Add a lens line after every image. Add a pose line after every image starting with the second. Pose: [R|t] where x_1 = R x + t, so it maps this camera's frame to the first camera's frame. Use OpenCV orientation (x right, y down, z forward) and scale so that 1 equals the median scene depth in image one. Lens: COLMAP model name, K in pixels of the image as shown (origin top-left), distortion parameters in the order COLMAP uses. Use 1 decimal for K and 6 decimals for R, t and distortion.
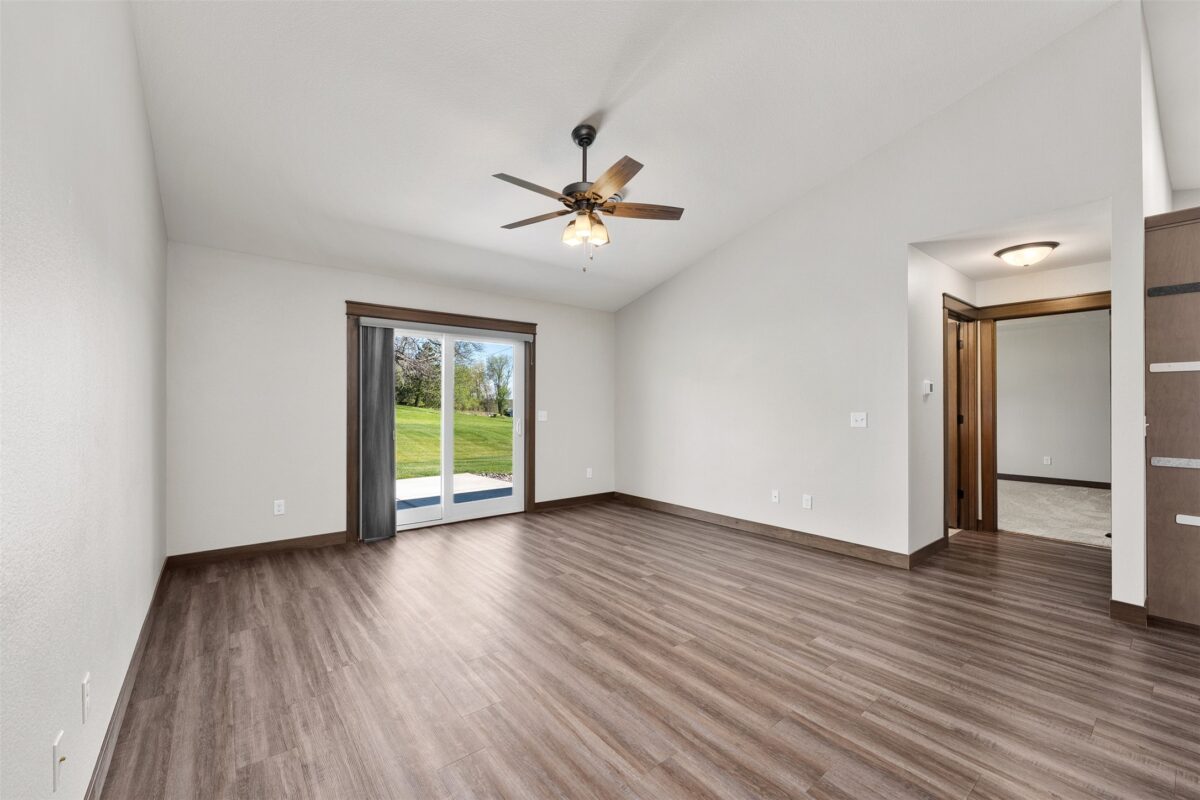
lens RADIAL K [[479.8, 0, 591.5], [0, 479.8, 402.9], [0, 0, 1]] dist [0.000478, 0.000212]
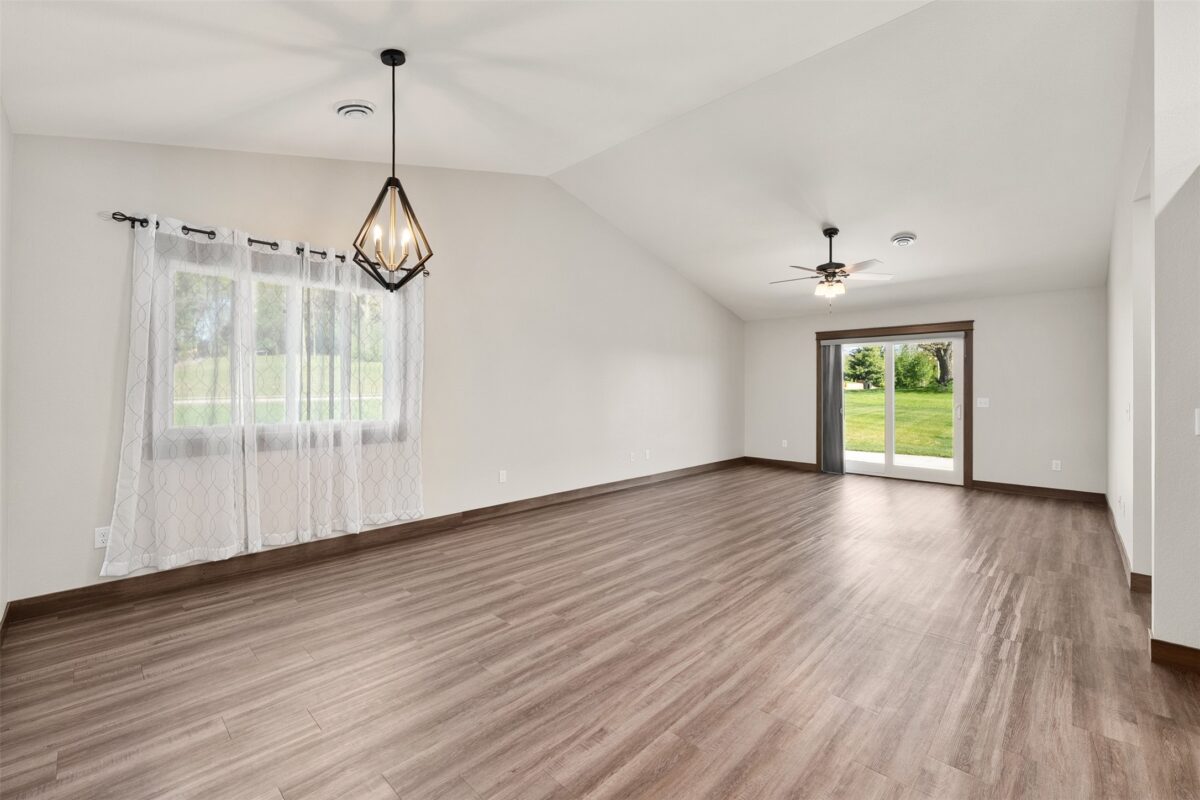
lens RADIAL K [[495.0, 0, 594.9], [0, 495.0, 385.1], [0, 0, 1]] dist [0.000954, -0.000131]
pose [[0.136364, -0.010638, -0.990602, 1.161918], [-0.000462, 0.999942, -0.010802, -0.000680], [0.990659, 0.001931, 0.136351, -0.041795]]
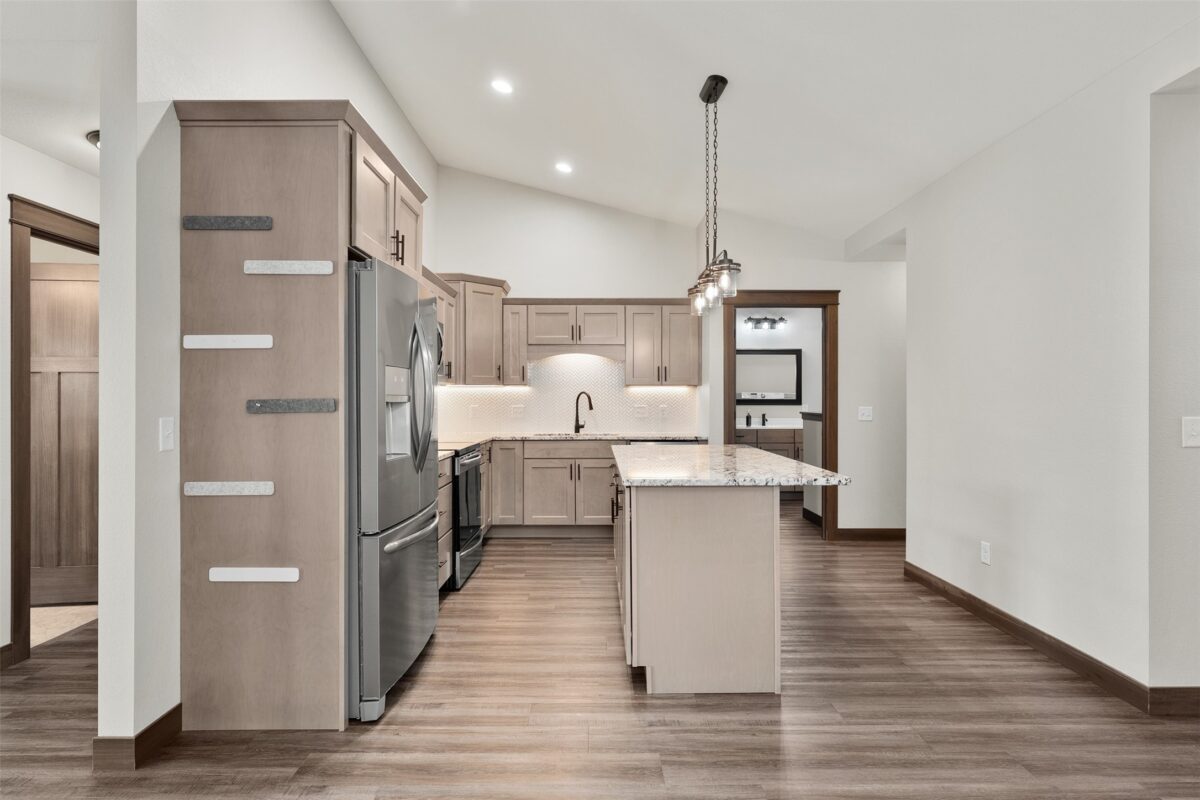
lens RADIAL K [[620.0, 0, 600.0], [0, 620.0, 400.0], [0, 0, 1]] dist [-0.003297, -0.000408]
pose [[0.608328, -0.002748, 0.793681, 0.554260], [-0.001062, 0.999990, 0.004277, -0.000279], [-0.793685, -0.003445, 0.608320, 0.043856]]
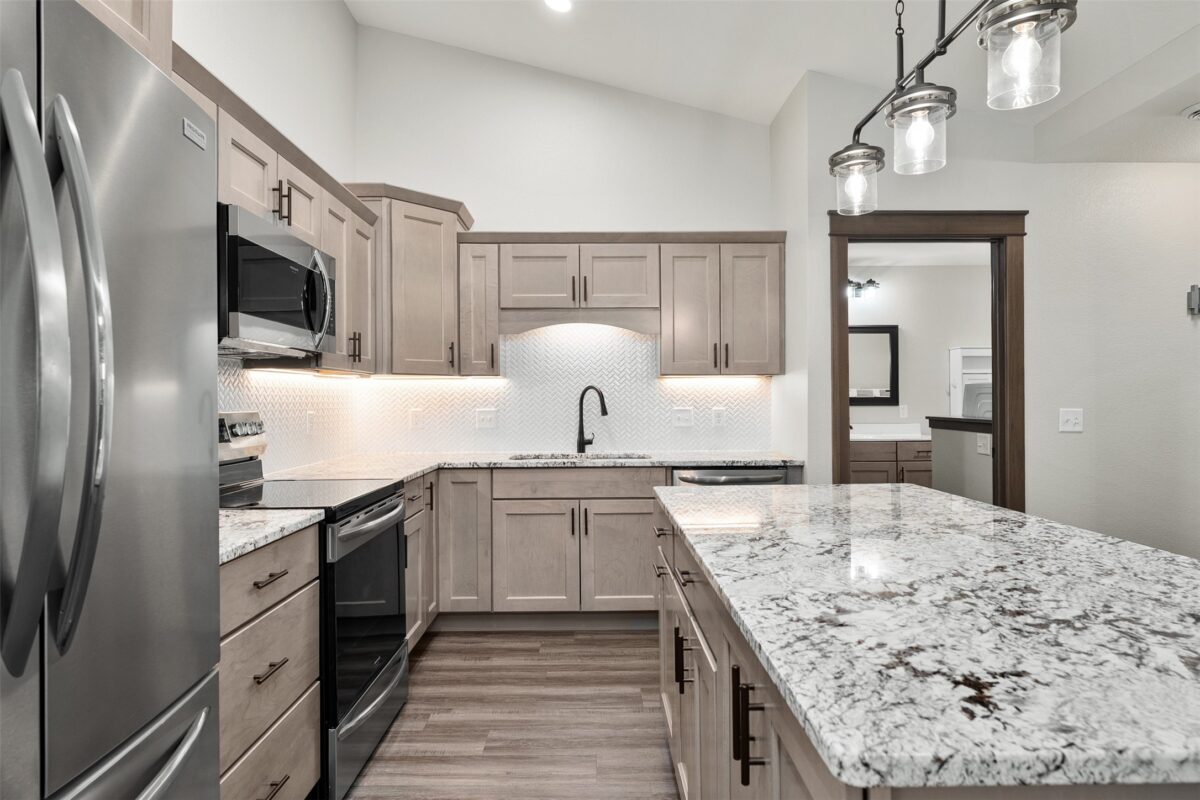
lens RADIAL K [[669.0, 0, 601.4], [0, 669.0, 396.1], [0, 0, 1]] dist [0.001285, -0.000142]
pose [[0.603119, -0.000965, 0.797651, 0.901977], [0.003917, 0.999991, -0.001751, 0.002910], [-0.797642, 0.004181, 0.603117, 0.346984]]
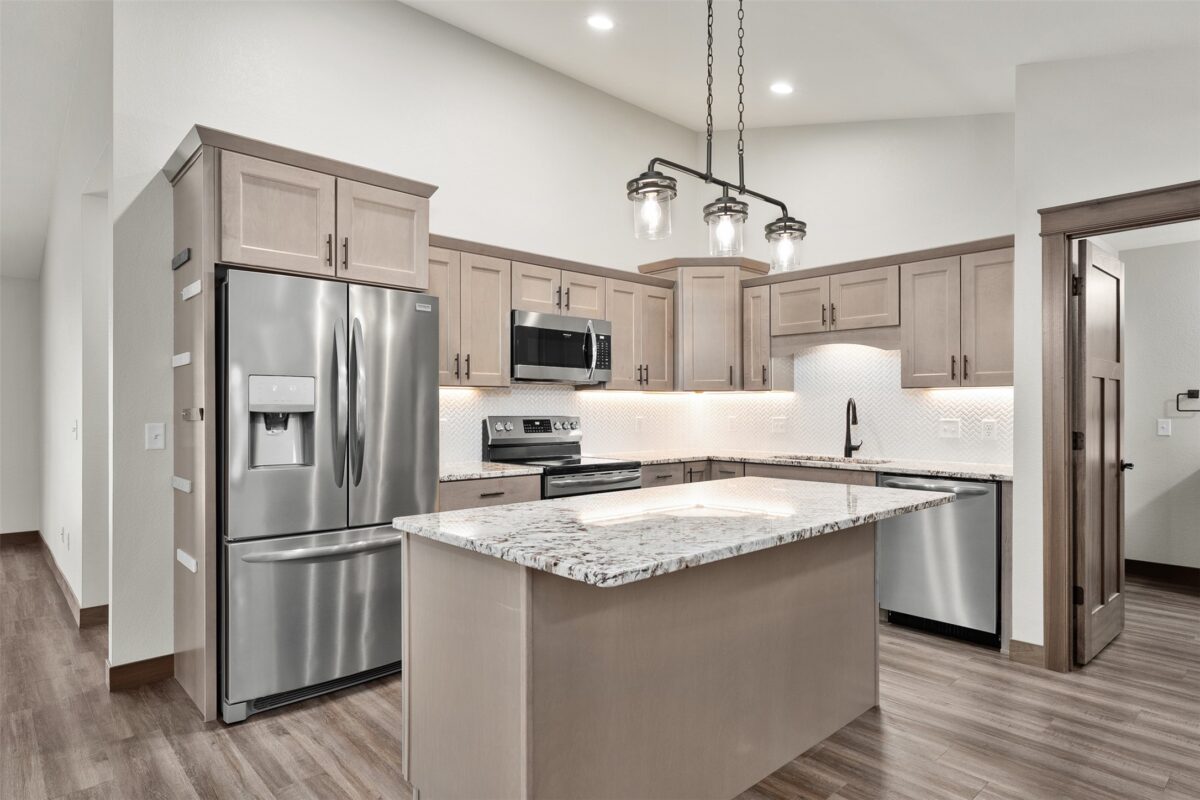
lens RADIAL K [[679.1, 0, 597.1], [0, 679.1, 409.2], [0, 0, 1]] dist [0.001810, 0.000217]
pose [[0.996888, -0.000841, 0.078821, 1.153481], [0.000440, 0.999987, 0.005104, -0.001169], [-0.078825, -0.005053, 0.996876, -0.103350]]
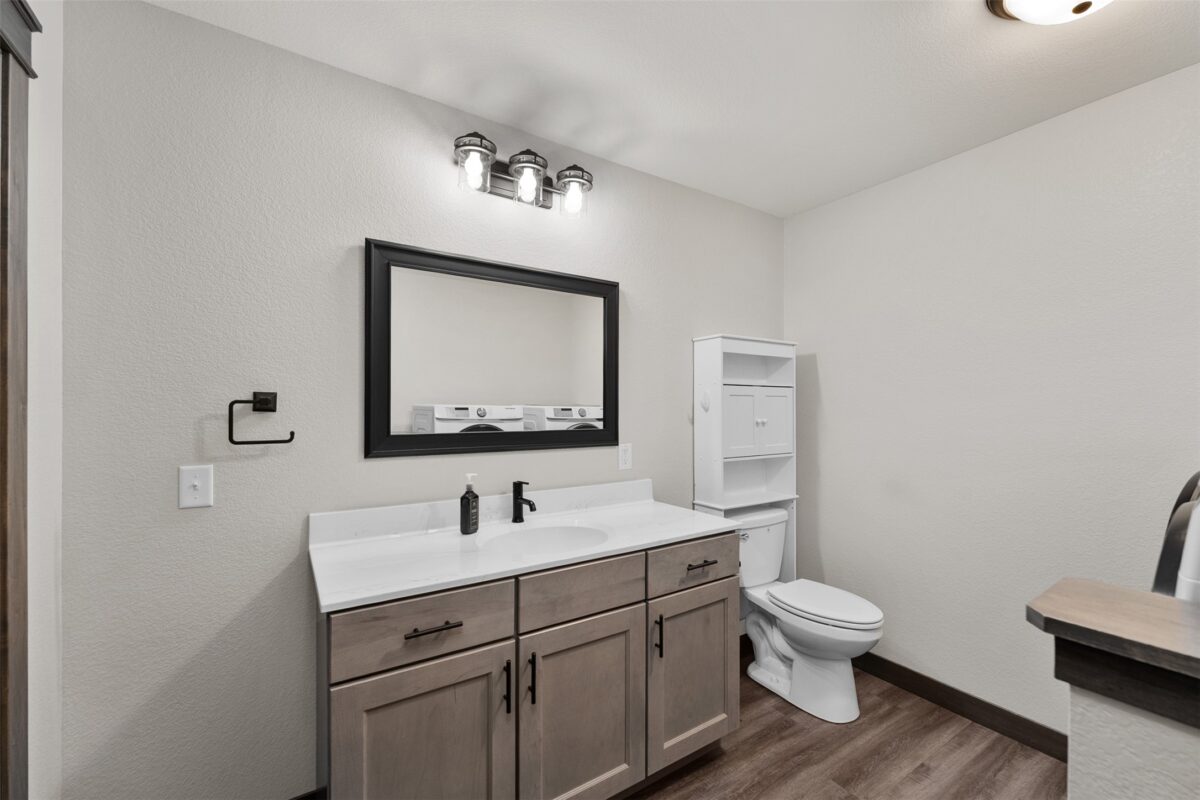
lens RADIAL K [[480.1, 0, 593.8], [0, 480.1, 400.1], [0, 0, 1]] dist [0.000219, -0.000022]
pose [[0.100652, 0.019323, 0.994734, 1.912331], [-0.000990, 0.999813, -0.019321, -0.014986], [-0.994921, 0.000960, 0.100652, 0.676421]]
